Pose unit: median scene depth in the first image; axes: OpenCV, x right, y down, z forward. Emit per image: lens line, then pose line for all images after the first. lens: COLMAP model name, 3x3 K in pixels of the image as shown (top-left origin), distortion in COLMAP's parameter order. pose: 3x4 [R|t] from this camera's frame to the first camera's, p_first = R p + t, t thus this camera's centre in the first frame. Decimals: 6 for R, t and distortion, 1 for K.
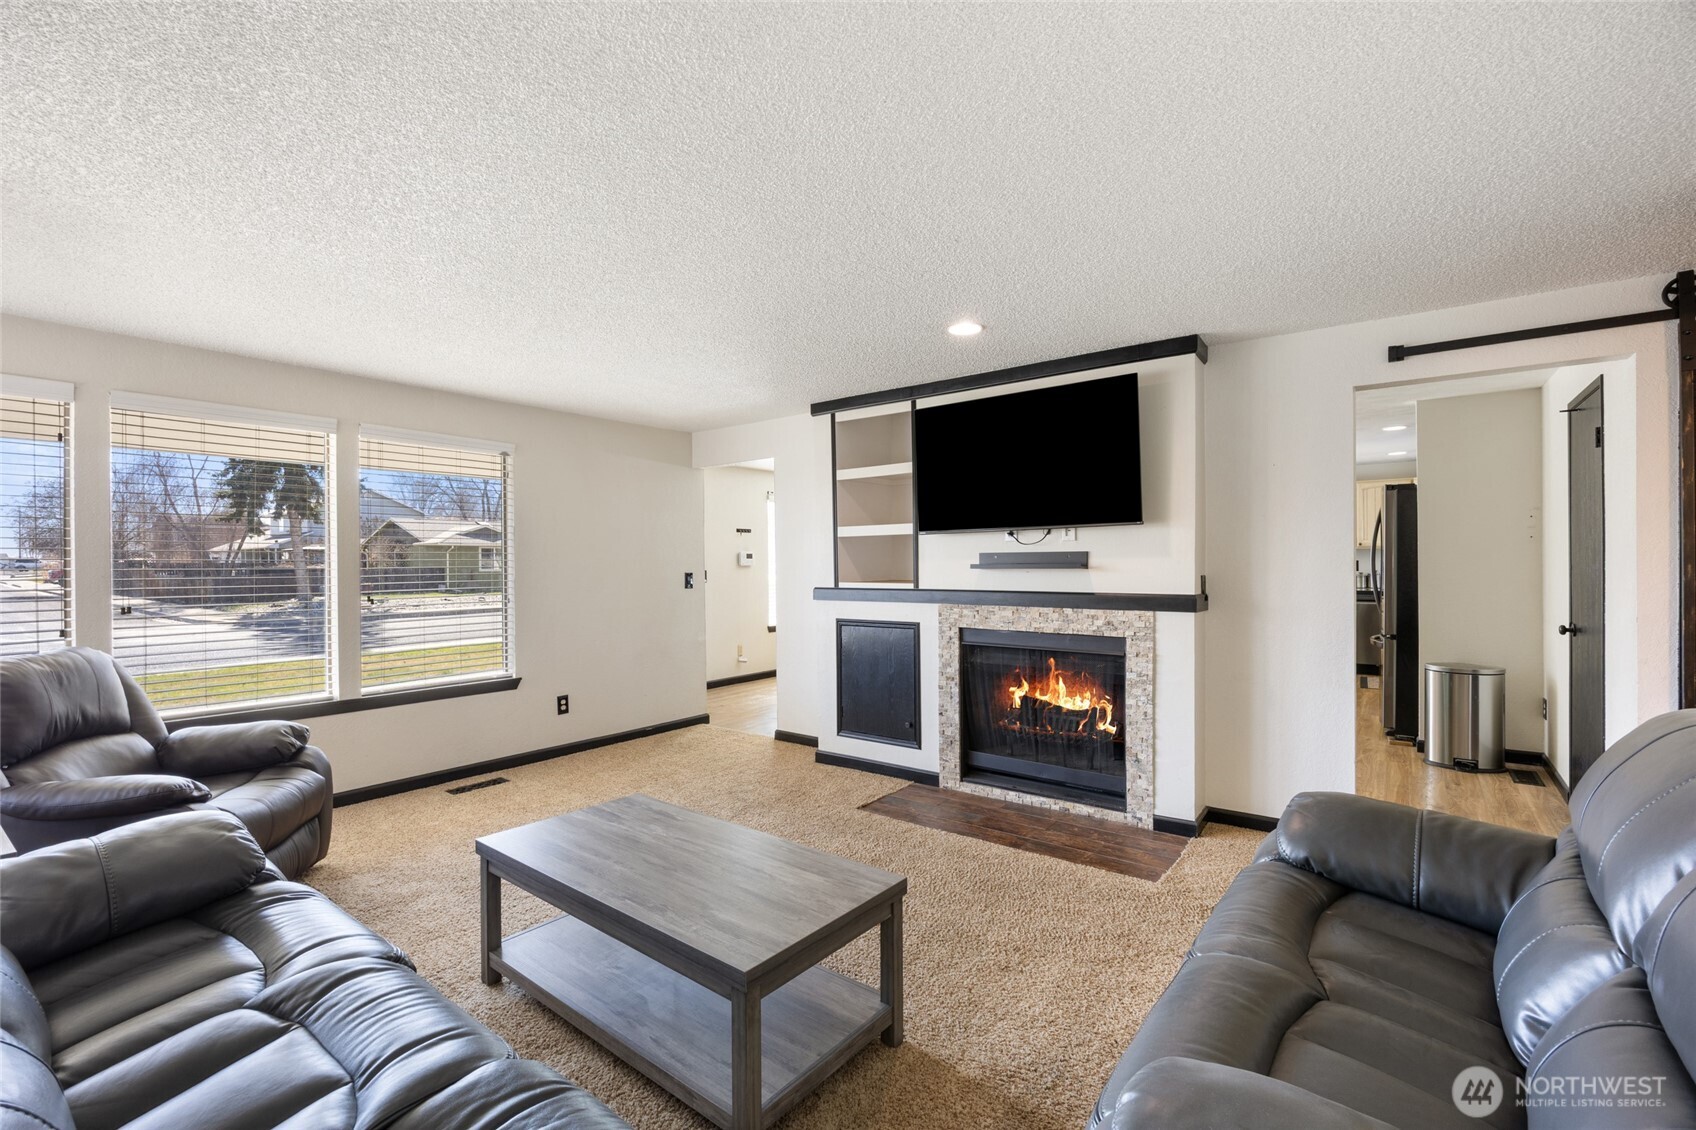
lens RADIAL K [[744.4, 0, 848.0], [0, 744.4, 565.0], [0, 0, 1]] dist [-0.013926, -0.000588]
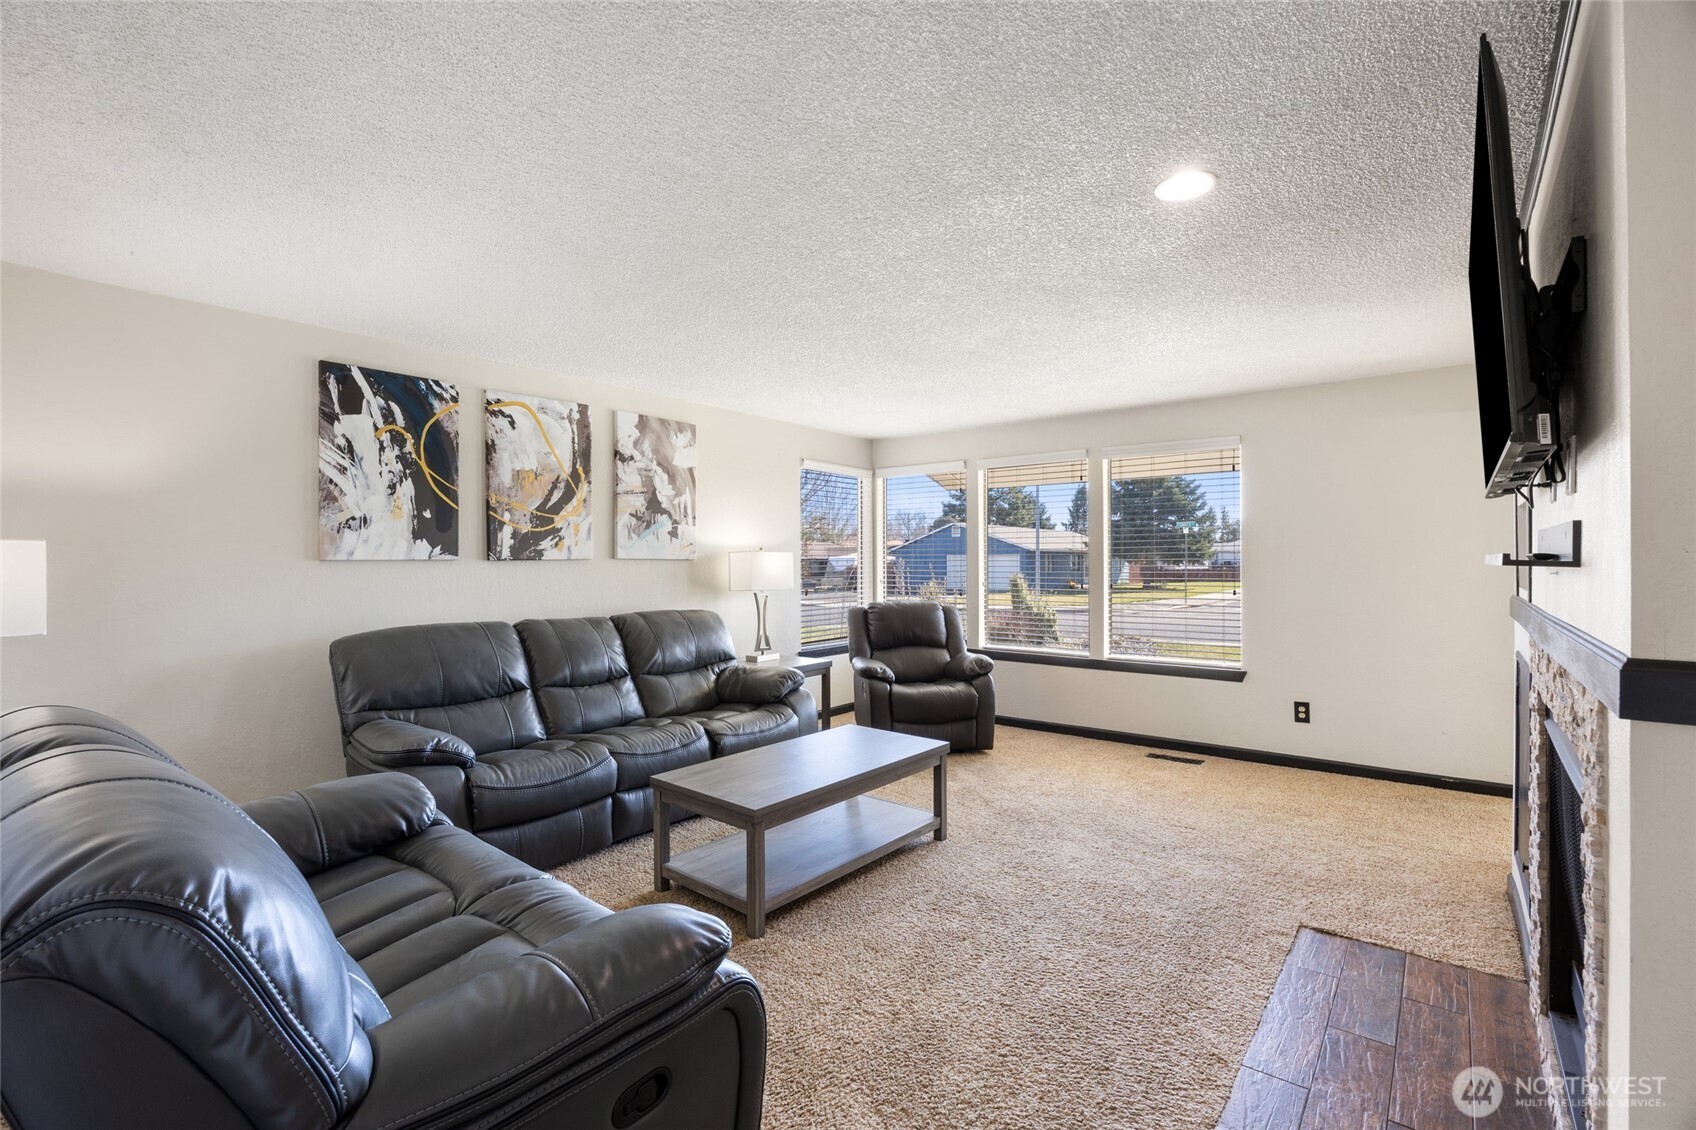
lens RADIAL K [[744.4, 0, 848.0], [0, 744.4, 565.0], [0, 0, 1]] dist [-0.013926, -0.000588]
pose [[-0.020702, 0.015560, -0.999665, 0.557661], [0.003605, 0.999874, 0.015488, -0.007444], [0.999779, -0.003283, -0.020756, 0.493812]]
